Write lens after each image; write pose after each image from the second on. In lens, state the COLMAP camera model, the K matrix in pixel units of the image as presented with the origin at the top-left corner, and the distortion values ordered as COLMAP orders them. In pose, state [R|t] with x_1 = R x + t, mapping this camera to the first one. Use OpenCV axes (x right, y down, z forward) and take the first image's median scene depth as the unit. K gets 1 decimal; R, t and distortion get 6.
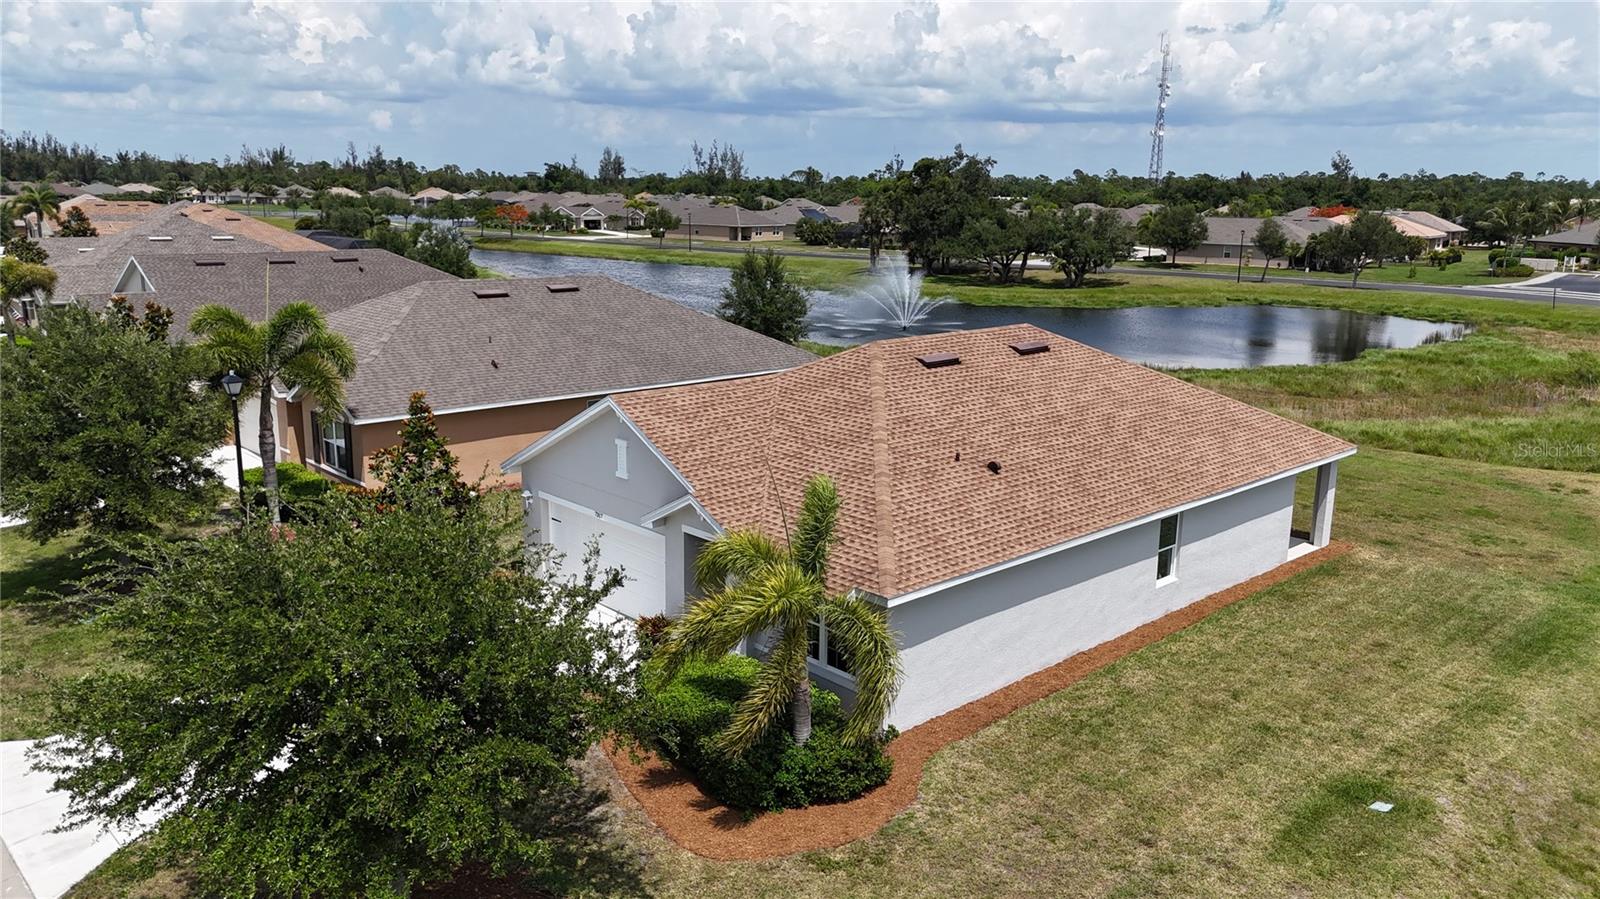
lens RADIAL K [[1179.4, 0, 800.0], [0, 1179.4, 449.5], [0, 0, 1]] dist [0.005988, -0.001885]
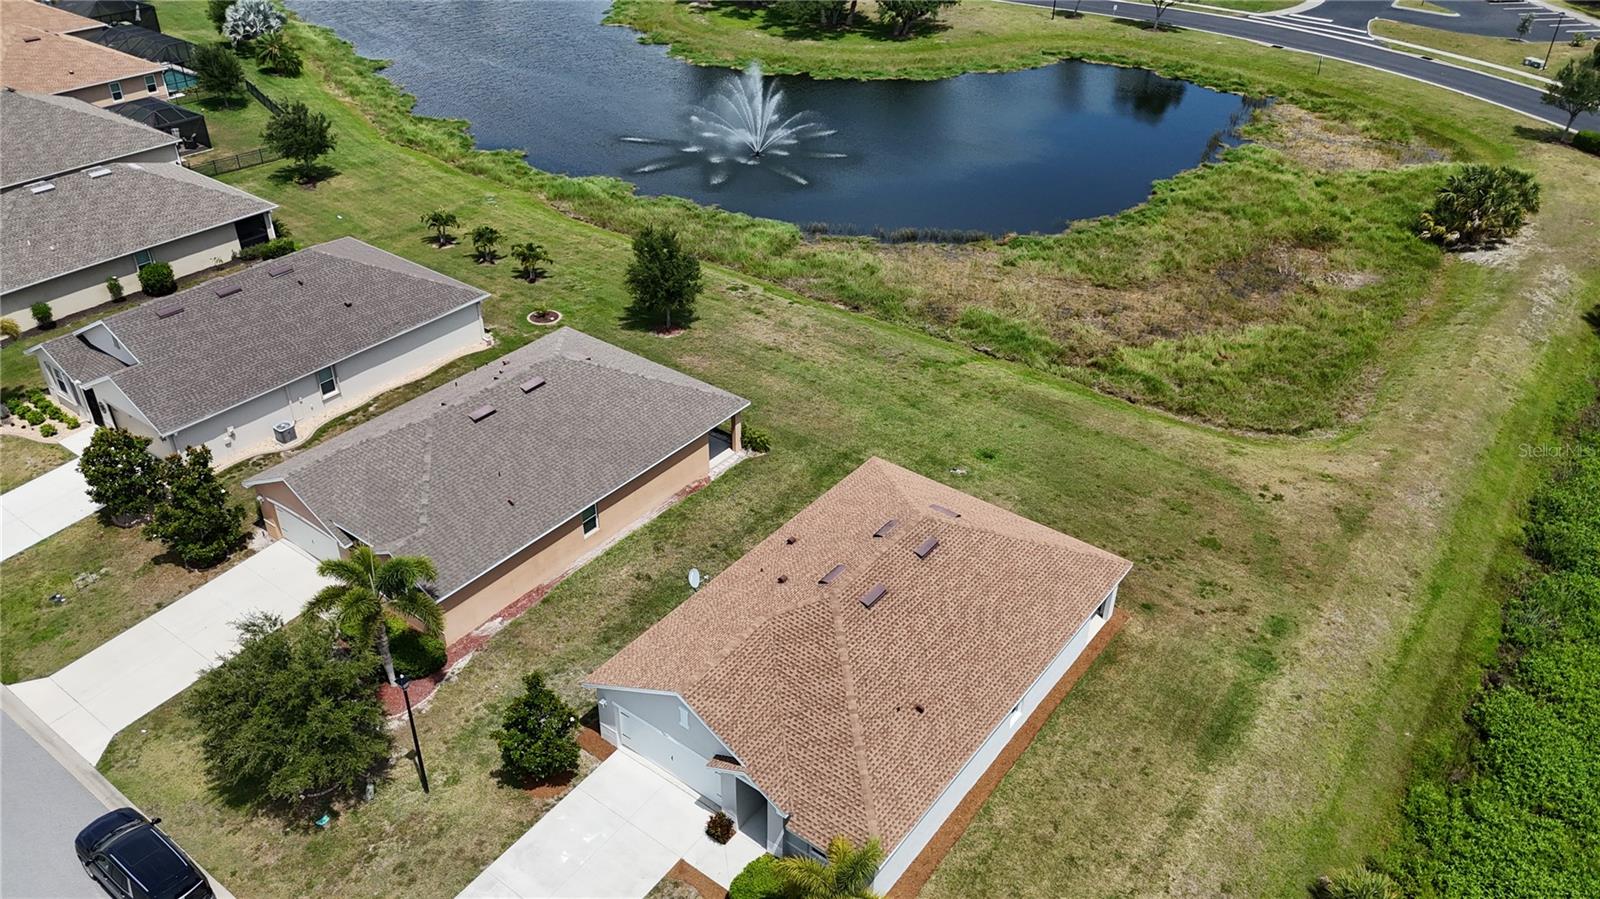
lens RADIAL K [[1179.4, 0, 800.0], [0, 1179.4, 449.5], [0, 0, 1]] dist [0.005988, -0.001885]
pose [[0.985082, -0.093134, 0.144706, -0.081966], [0.035065, 0.931882, 0.361062, -0.371371], [-0.168476, -0.350601, 0.921246, -0.143178]]
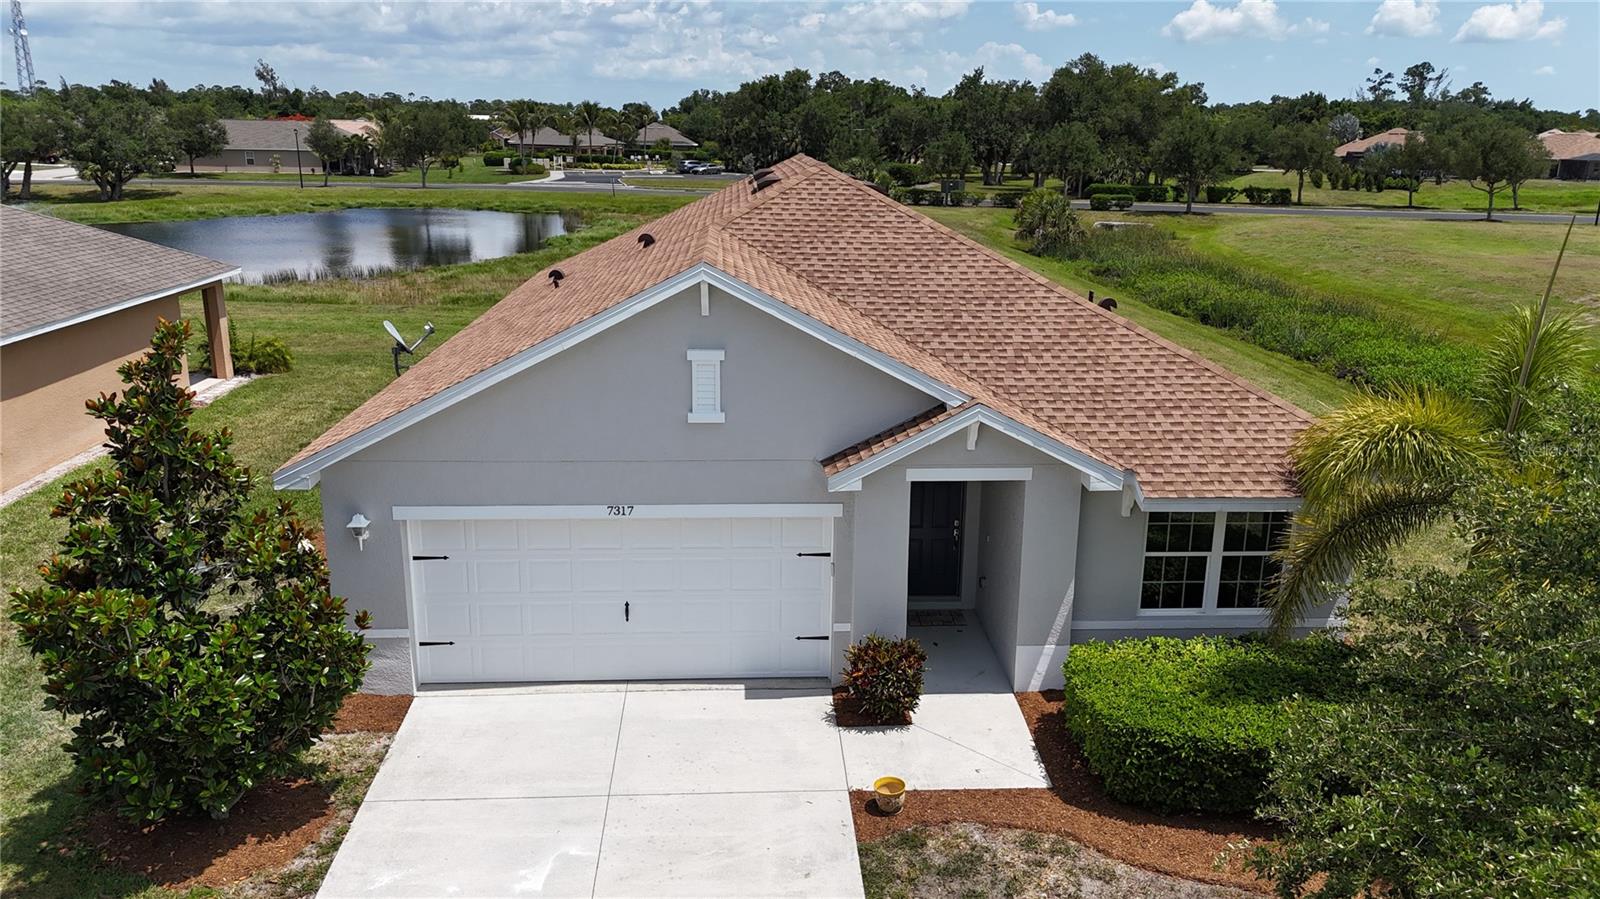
lens RADIAL K [[1179.4, 0, 800.0], [0, 1179.4, 449.5], [0, 0, 1]] dist [0.005988, -0.001885]
pose [[0.636544, -0.204320, 0.743684, -0.217867], [0.157854, 0.978371, 0.133686, -0.011702], [-0.754913, 0.032297, 0.655029, 0.263769]]
